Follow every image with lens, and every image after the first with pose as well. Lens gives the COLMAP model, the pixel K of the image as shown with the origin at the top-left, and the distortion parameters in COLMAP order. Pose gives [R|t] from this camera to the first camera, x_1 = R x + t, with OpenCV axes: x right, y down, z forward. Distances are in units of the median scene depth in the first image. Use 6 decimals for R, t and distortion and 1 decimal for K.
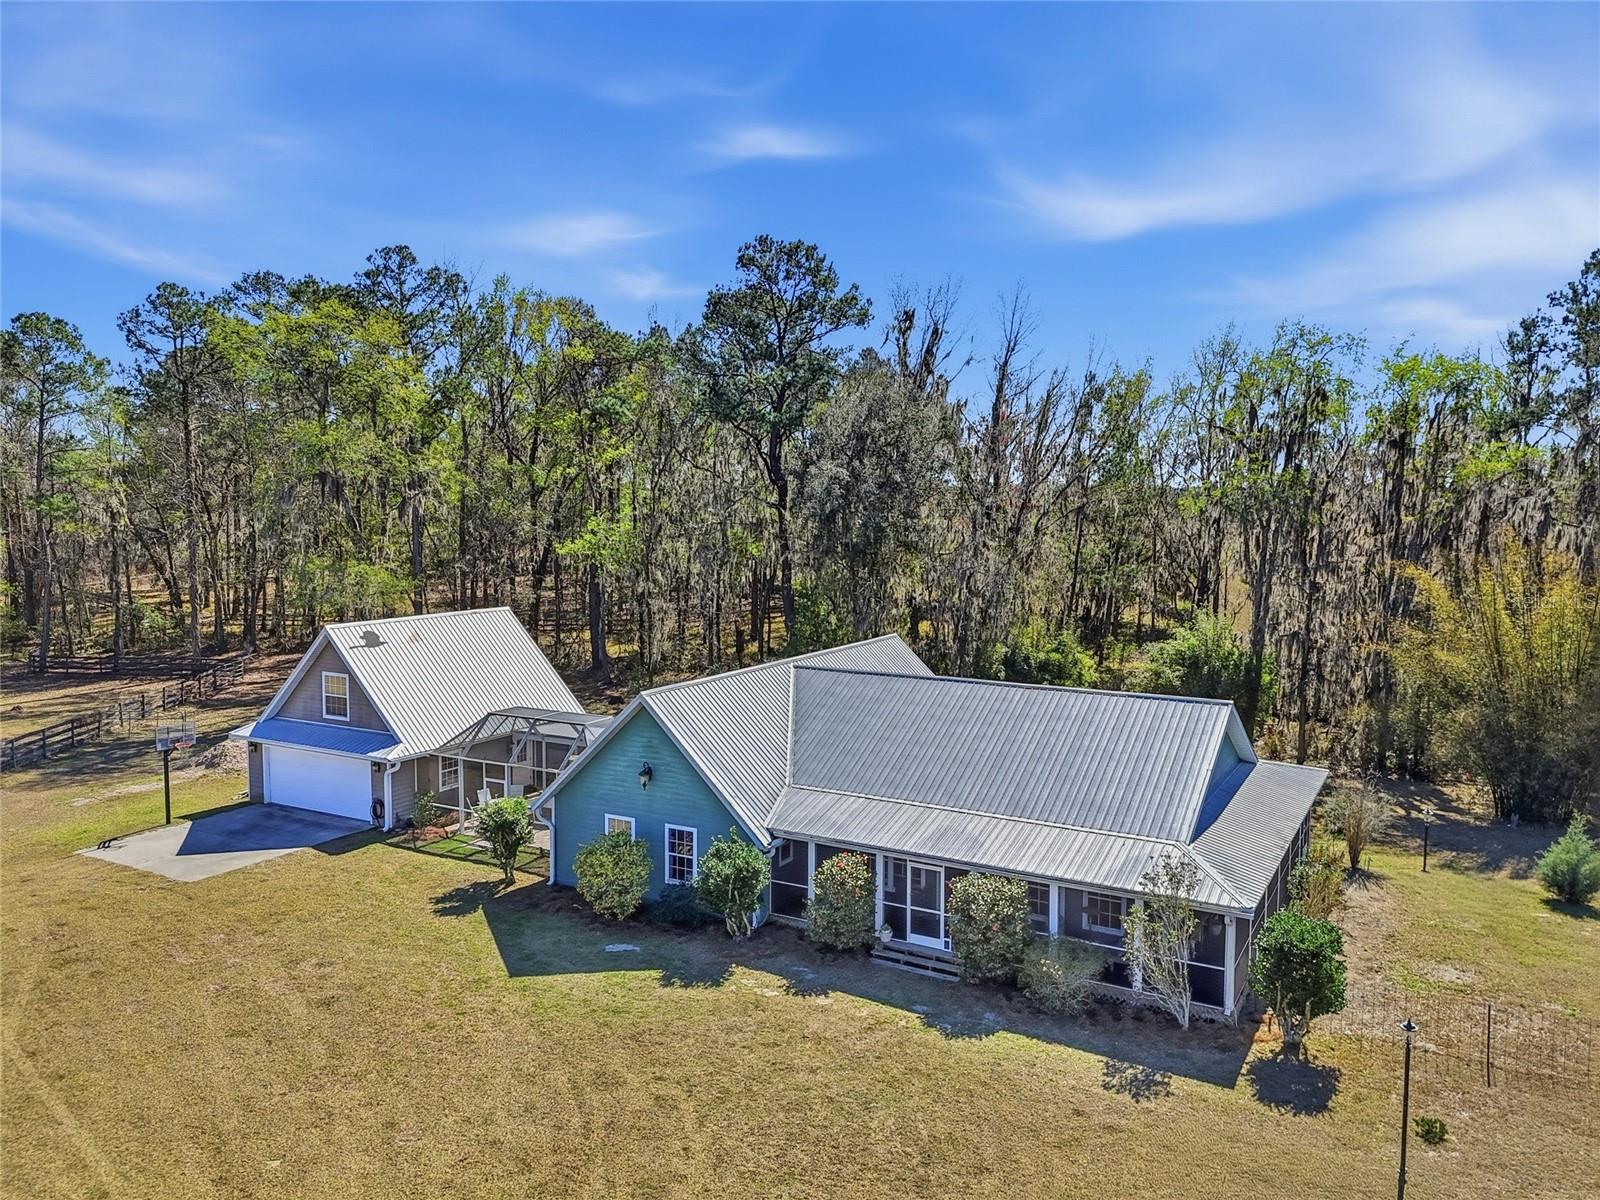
lens RADIAL K [[1140.2, 0, 841.0], [0, 1140.2, 604.5], [0, 0, 1]] dist [0.123783, -0.177717]
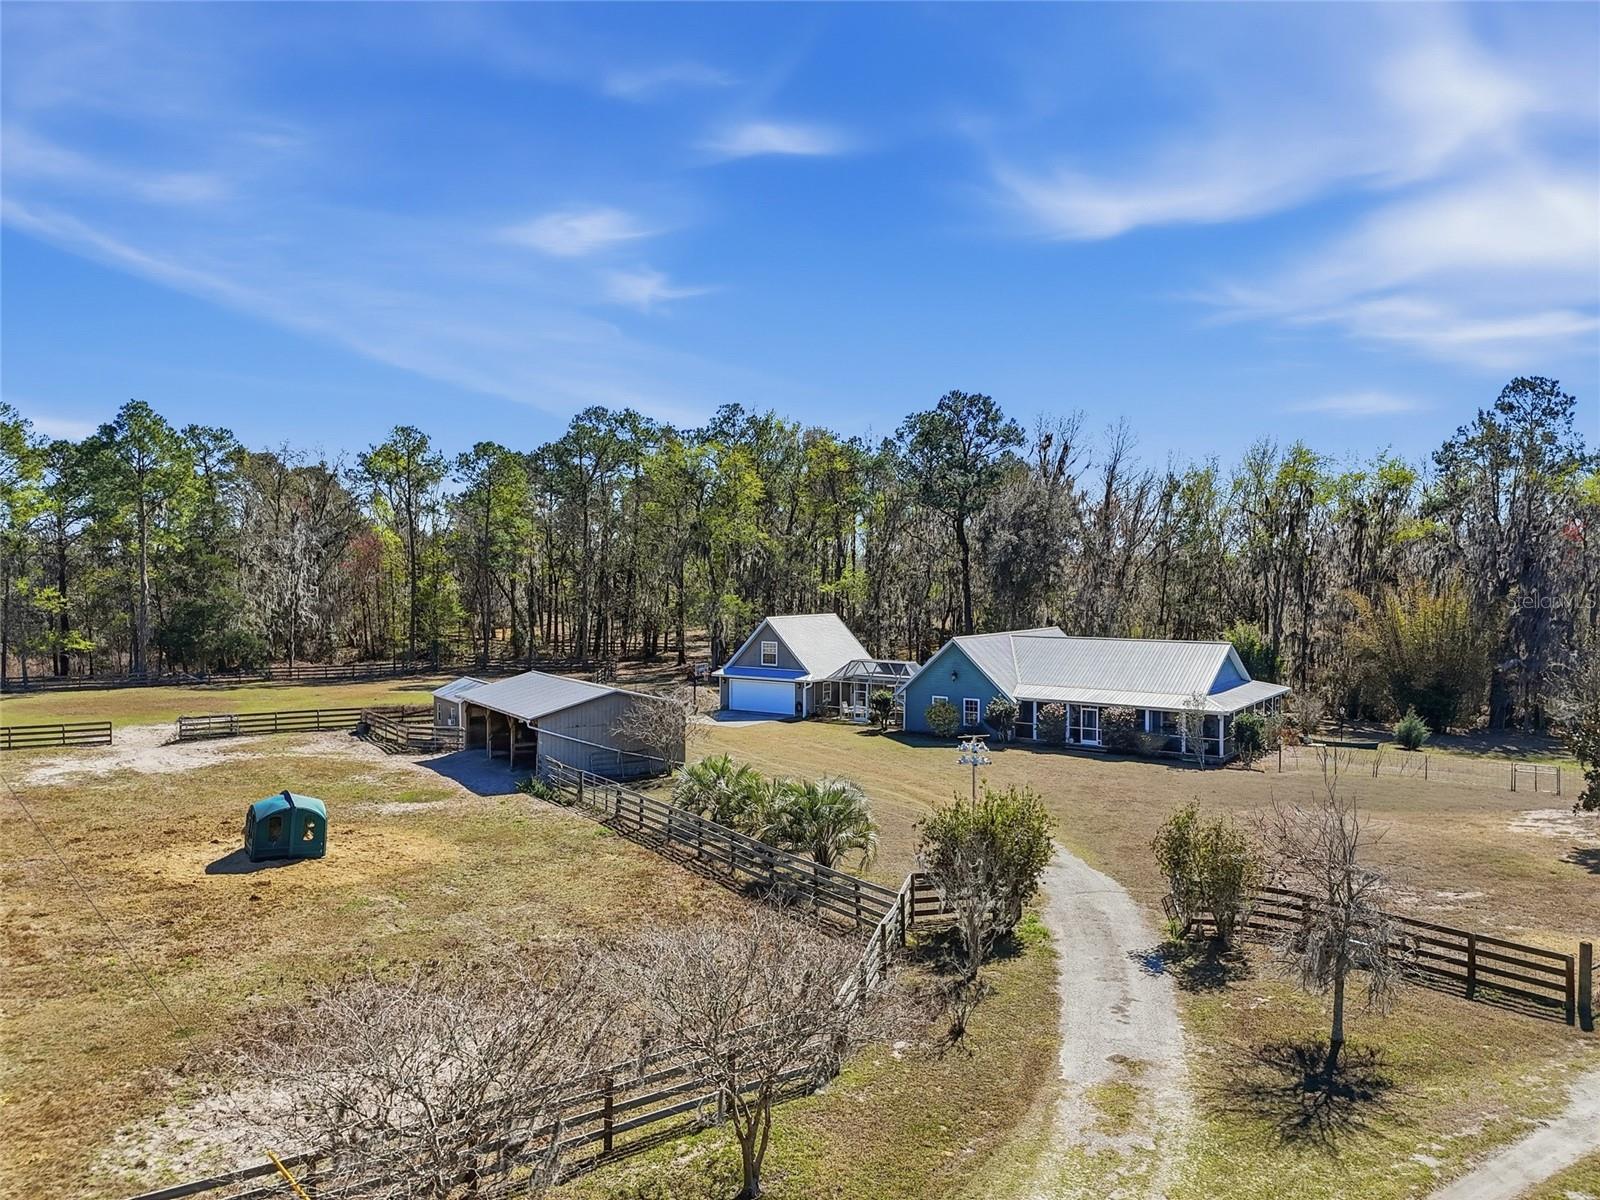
lens RADIAL K [[1190.6, 0, 800.0], [0, 1190.6, 600.0], [0, 0, 1]] dist [0.010935, 0.000662]
pose [[0.994786, 0.000961, -0.101978, -0.115125], [-0.007925, 0.997660, -0.067908, 0.080452], [0.101674, 0.068362, 0.992466, -0.635776]]
